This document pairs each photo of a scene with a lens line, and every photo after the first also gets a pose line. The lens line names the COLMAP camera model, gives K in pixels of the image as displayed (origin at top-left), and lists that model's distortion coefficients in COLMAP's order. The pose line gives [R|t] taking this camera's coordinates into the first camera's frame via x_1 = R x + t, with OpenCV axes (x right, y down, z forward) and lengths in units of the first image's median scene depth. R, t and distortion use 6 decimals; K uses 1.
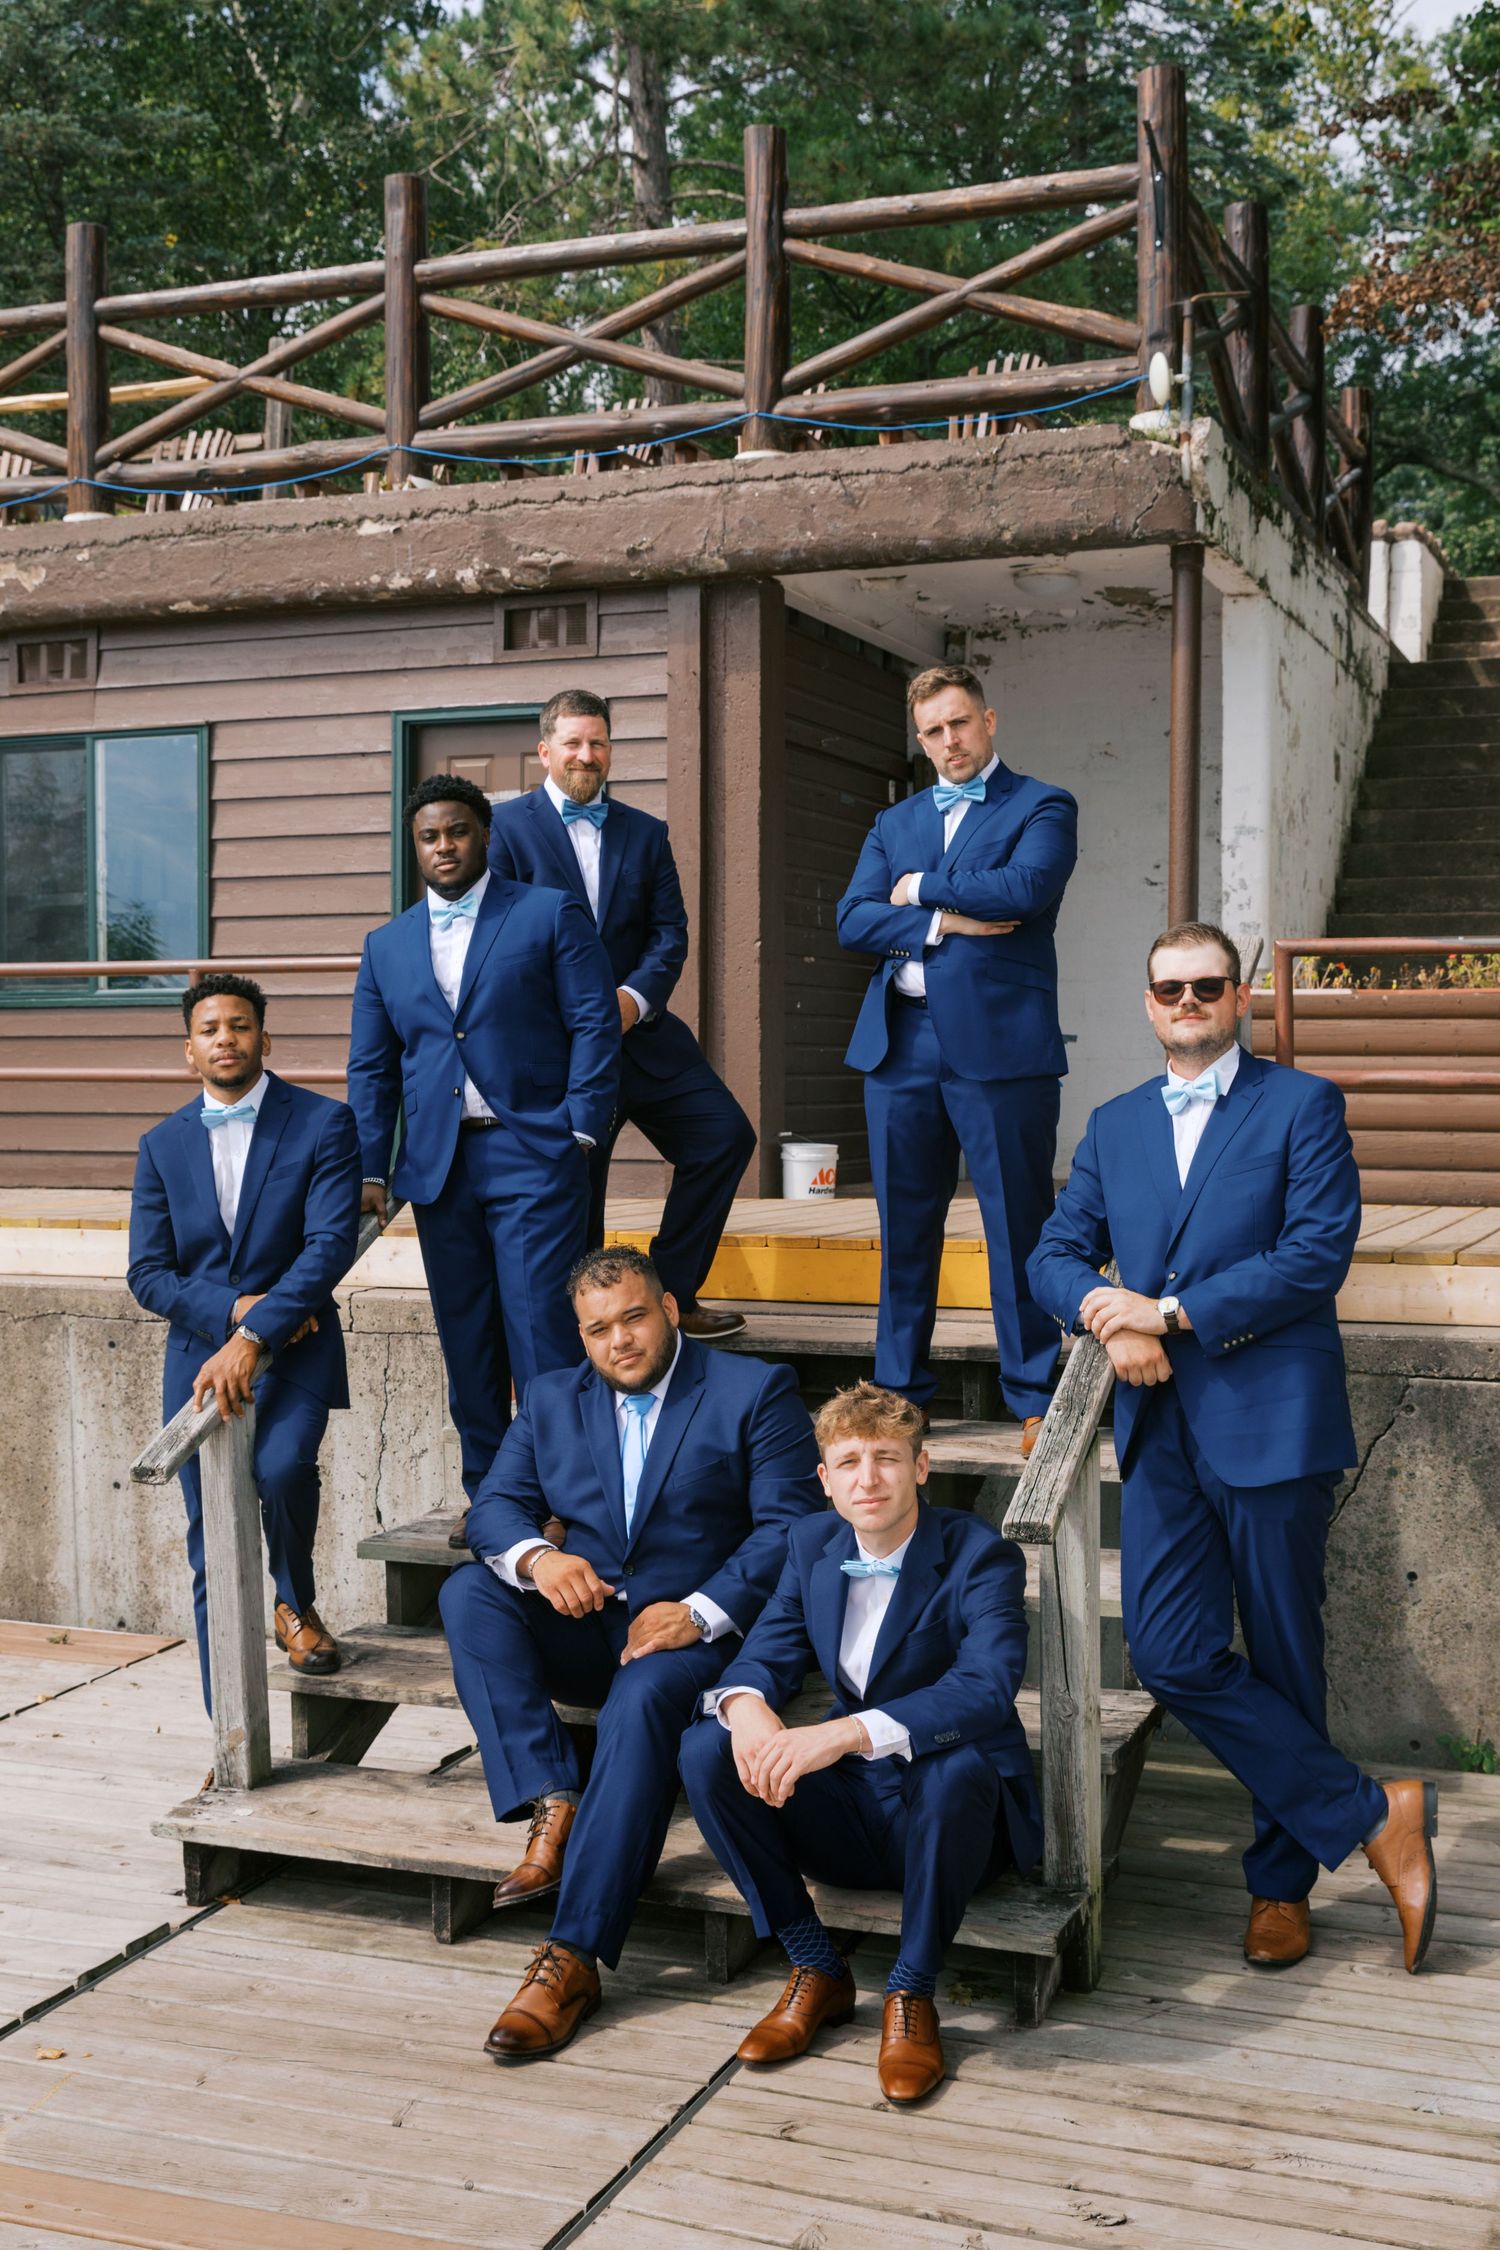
lens RADIAL K [[2493.7, 0, 752.0], [0, 2493.7, 1077.0], [0, 0, 1]] dist [0.007607, 0.000000]
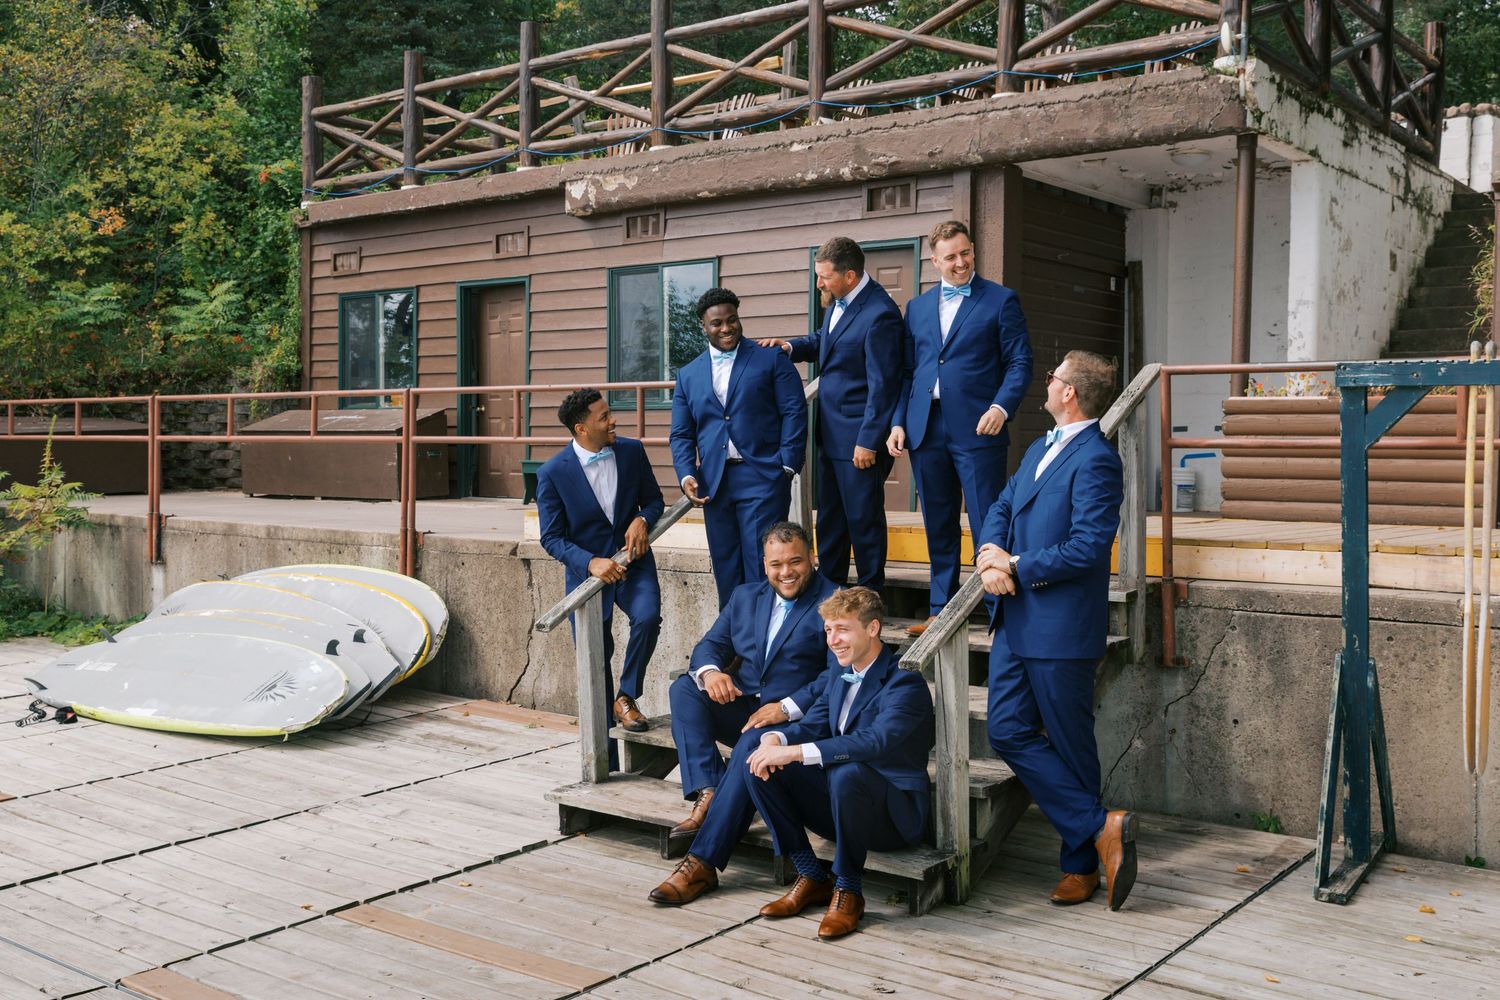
lens RADIAL K [[1486.4, 0, 750.4], [0, 1486.4, 493.6], [0, 0, 1]] dist [0.014205, 0.000000]
pose [[0.959526, 0.015387, -0.281198, 0.230129], [-0.008396, 0.999625, 0.026049, 0.011755], [0.281494, -0.022634, 0.959296, -0.118835]]
